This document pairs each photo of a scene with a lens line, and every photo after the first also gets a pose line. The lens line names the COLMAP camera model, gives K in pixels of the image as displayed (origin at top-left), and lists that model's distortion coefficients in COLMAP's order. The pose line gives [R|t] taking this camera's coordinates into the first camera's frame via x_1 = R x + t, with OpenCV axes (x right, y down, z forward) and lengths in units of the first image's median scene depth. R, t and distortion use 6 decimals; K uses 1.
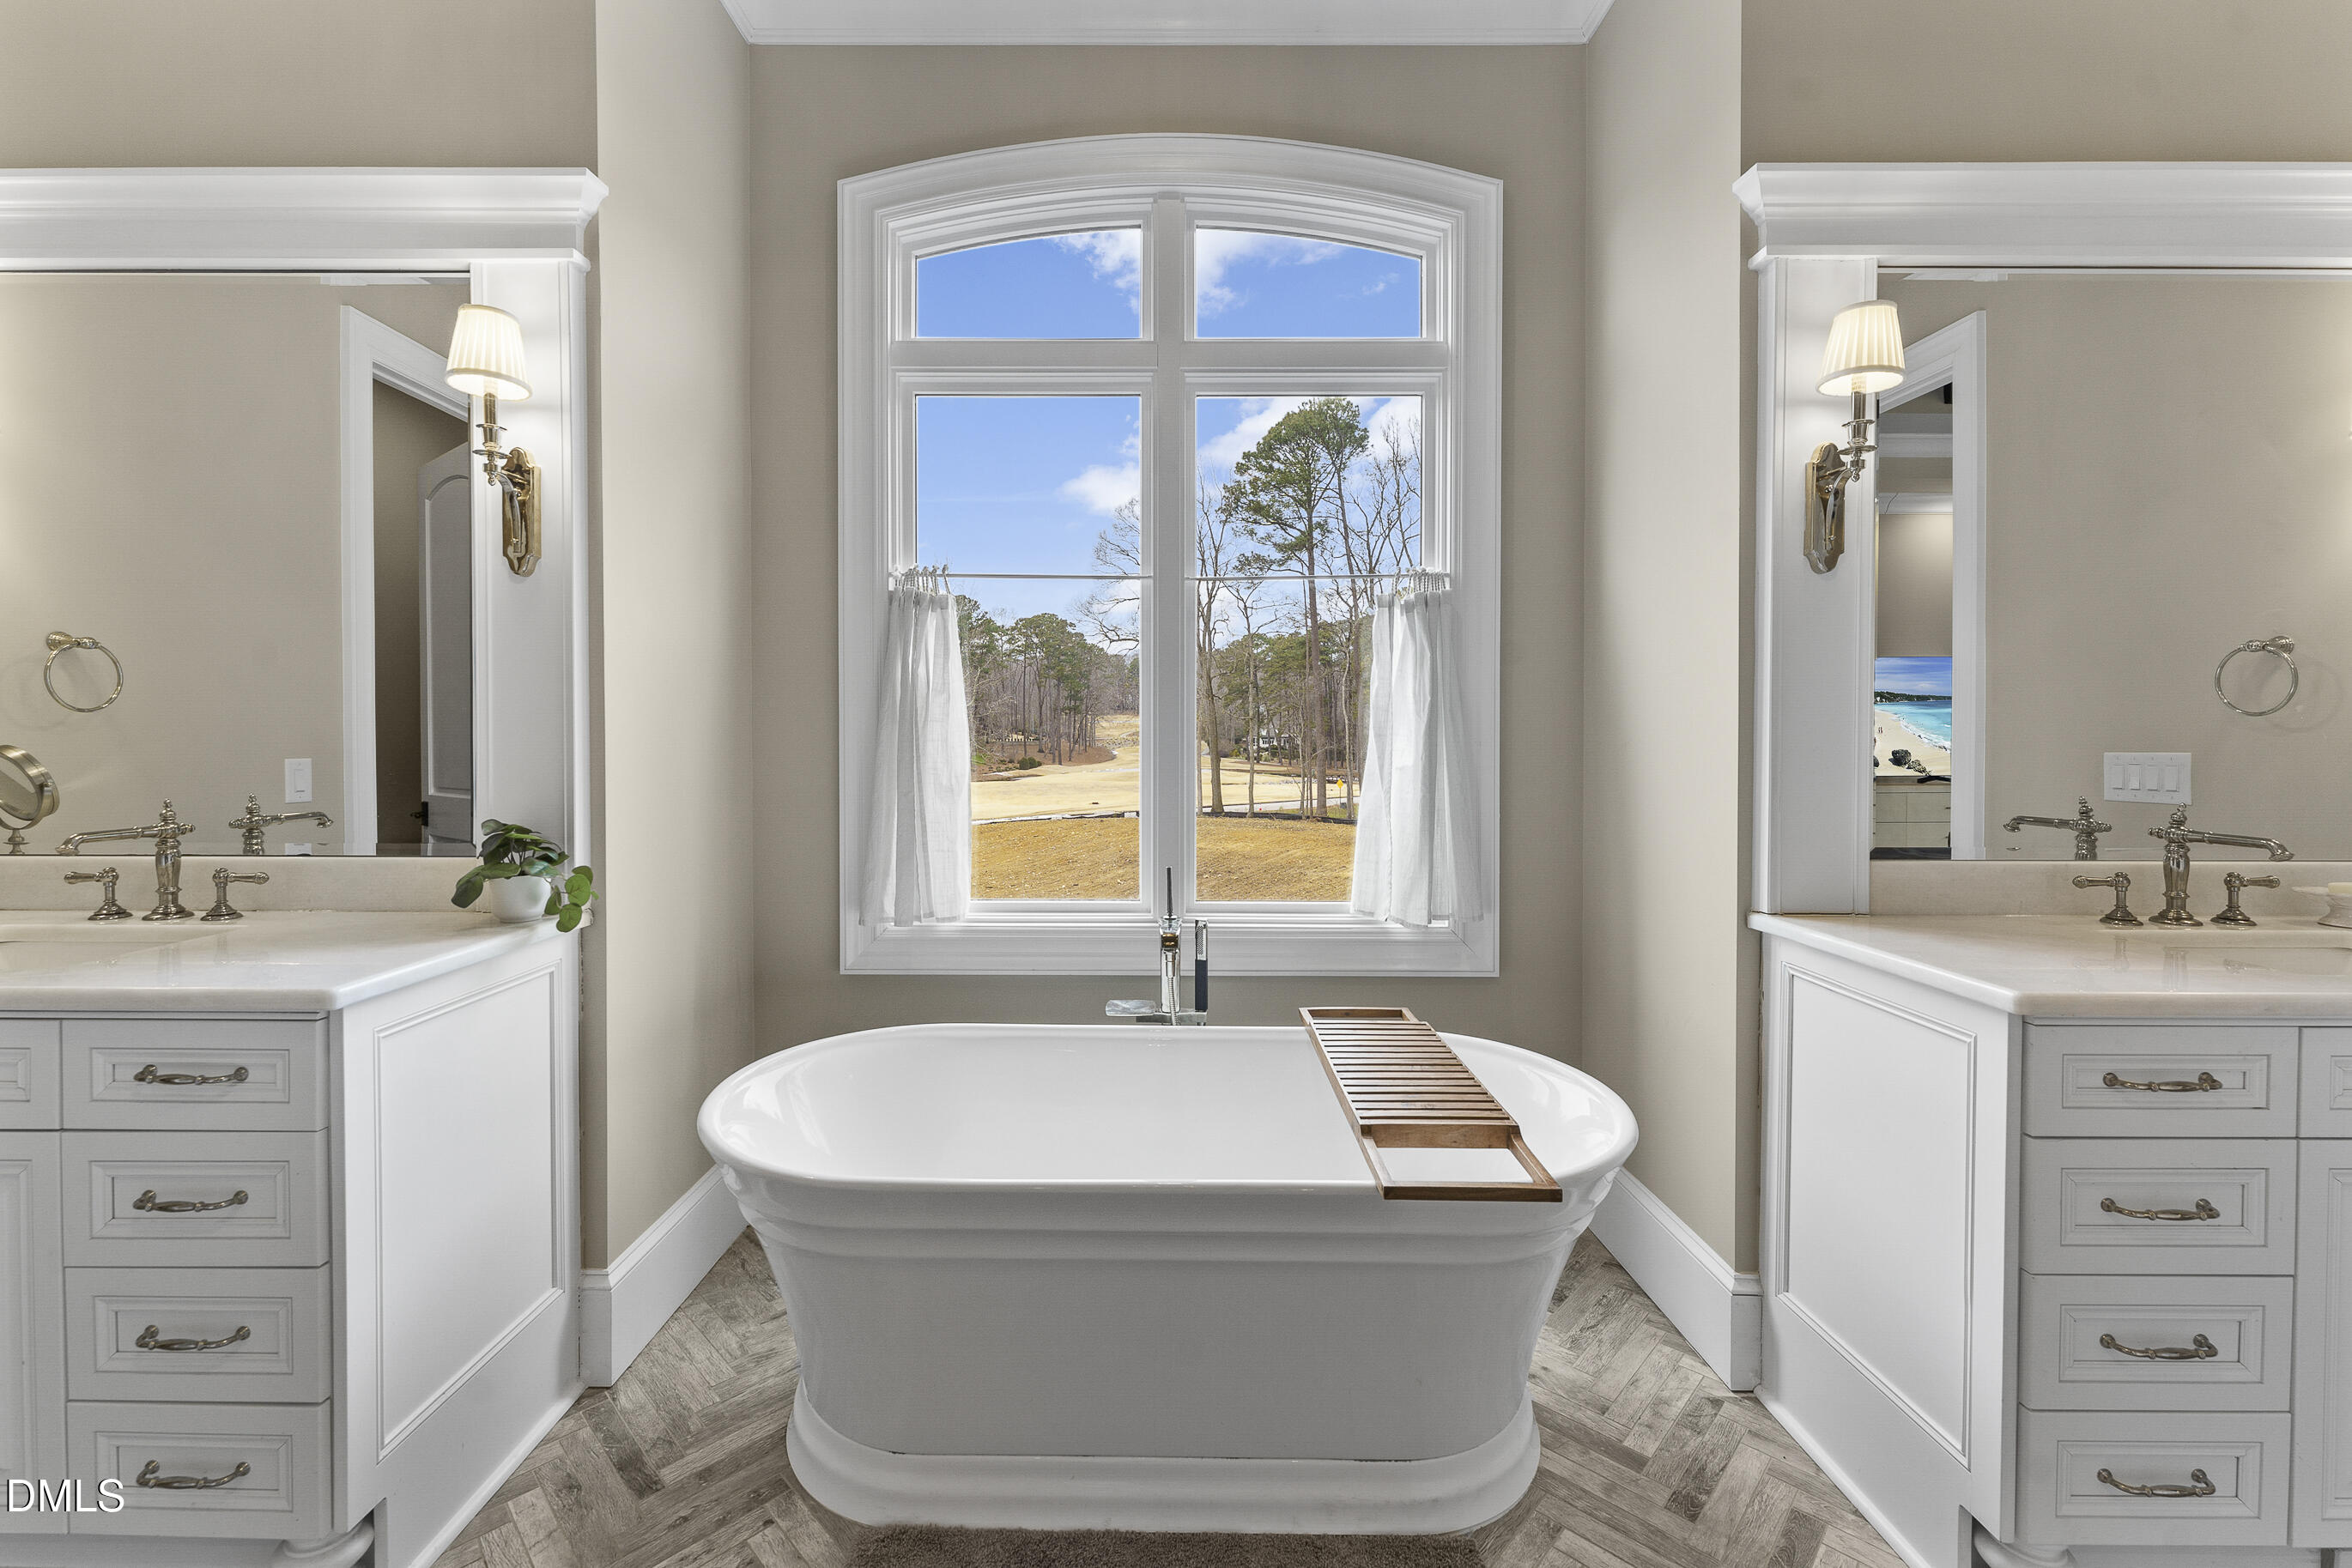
lens RADIAL K [[988.1, 0, 1132.9], [0, 988.1, 718.3], [0, 0, 1]] dist [-0.001300, 0.000141]
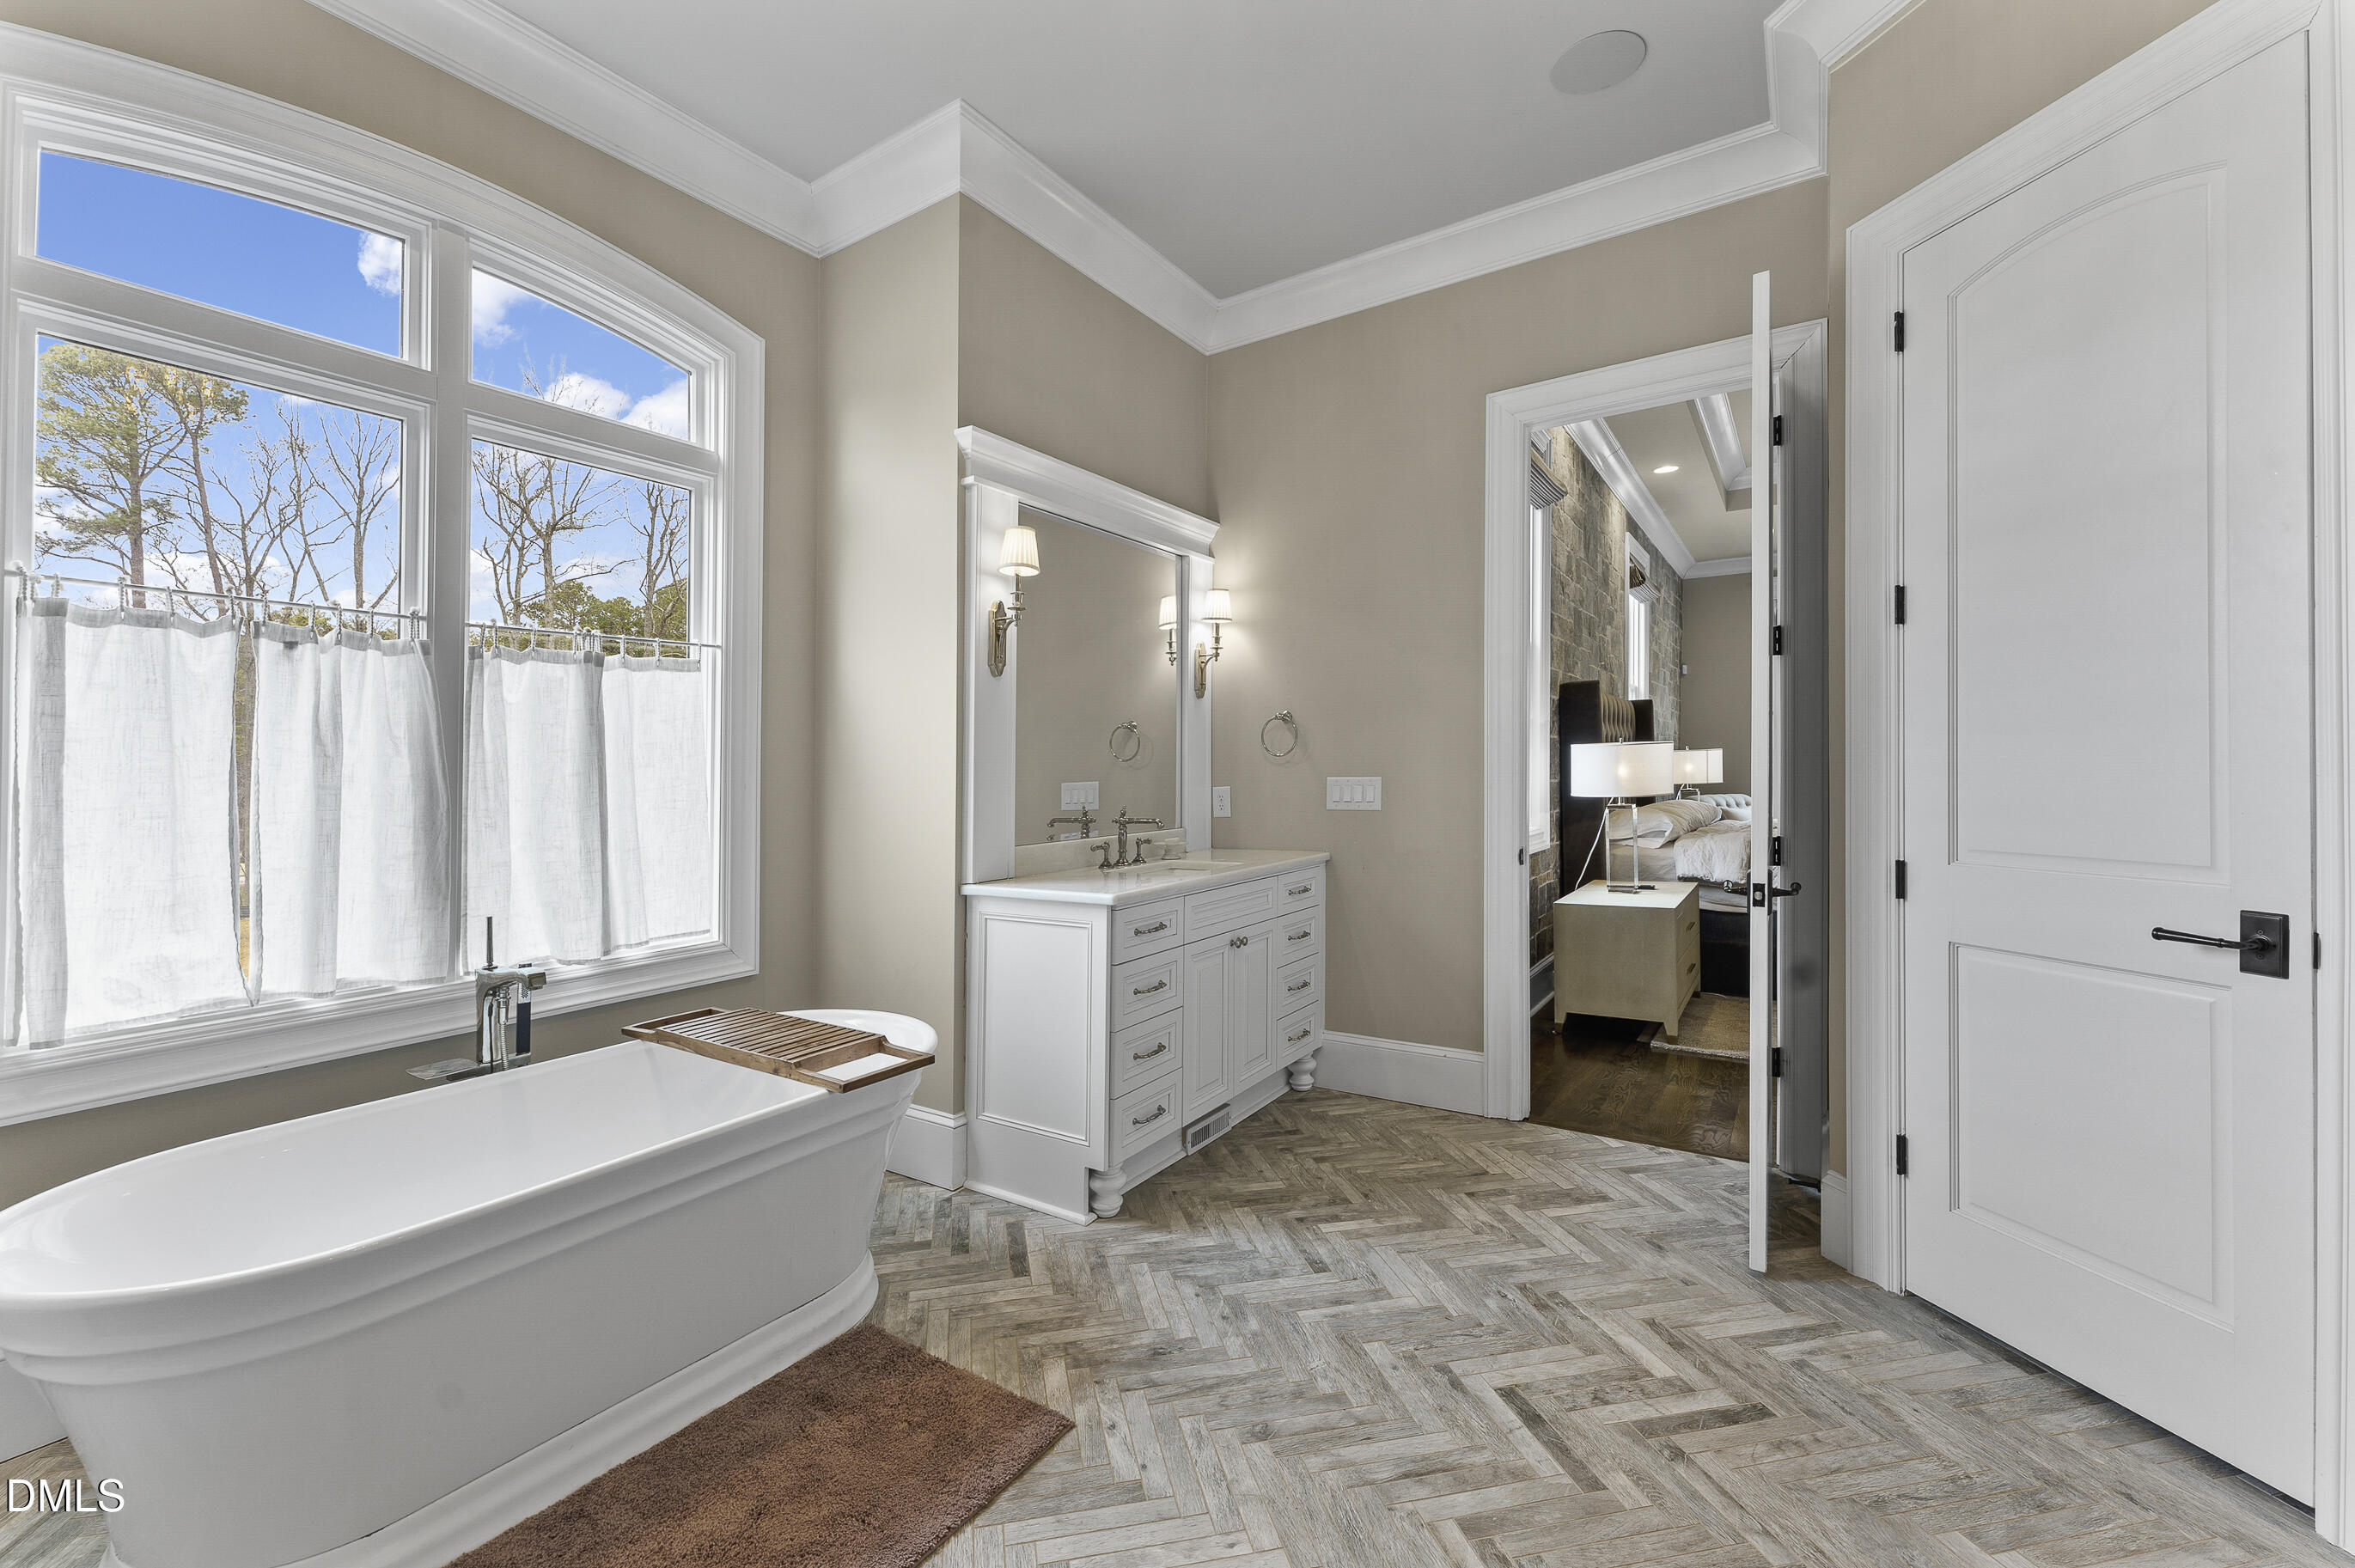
lens RADIAL K [[989.4, 0, 1178.3], [0, 989.4, 766.3], [0, 0, 1]] dist [-0.001300, 0.000141]
pose [[0.532967, -0.006745, 0.846109, -0.560926], [0.009812, 0.999950, 0.001791, 0.005002], [-0.846079, 0.007348, 0.533007, -0.158068]]
